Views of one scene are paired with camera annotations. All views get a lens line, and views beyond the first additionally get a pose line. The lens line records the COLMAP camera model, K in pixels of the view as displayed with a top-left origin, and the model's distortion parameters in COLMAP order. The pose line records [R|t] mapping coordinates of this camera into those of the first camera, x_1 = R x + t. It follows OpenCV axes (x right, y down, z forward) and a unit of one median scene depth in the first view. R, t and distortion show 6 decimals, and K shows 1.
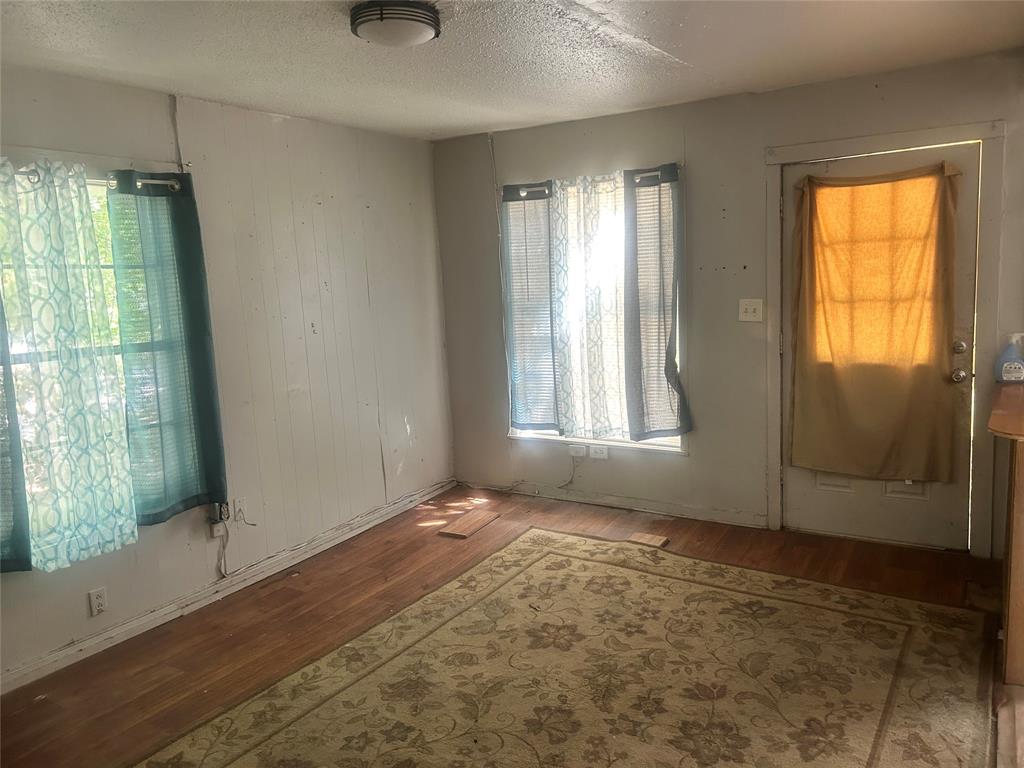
lens RADIAL K [[763.0, 0, 520.5], [0, 763.0, 376.7], [0, 0, 1]] dist [0.055005, -0.060257]
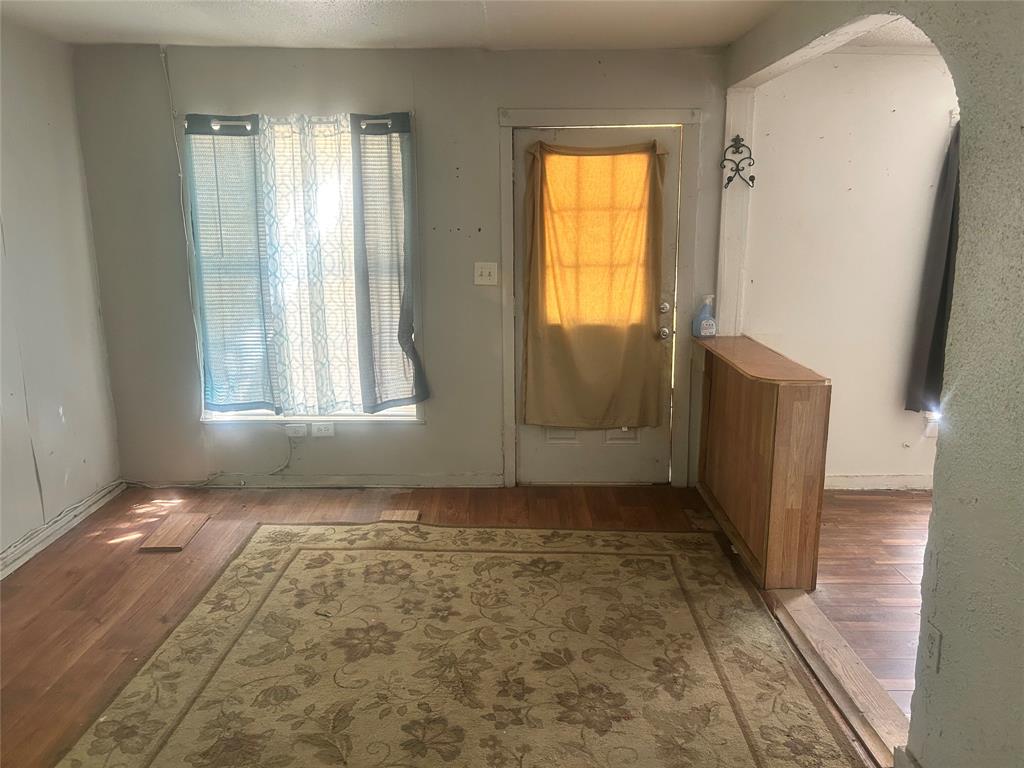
lens RADIAL K [[763.0, 0, 511.2], [0, 763.0, 381.2], [0, 0, 1]] dist [0.055005, -0.060257]
pose [[0.852473, -0.061288, 0.519166, -0.211602], [0.034085, 0.997507, 0.061789, -0.007456], [-0.521658, -0.034977, 0.852437, 0.141039]]
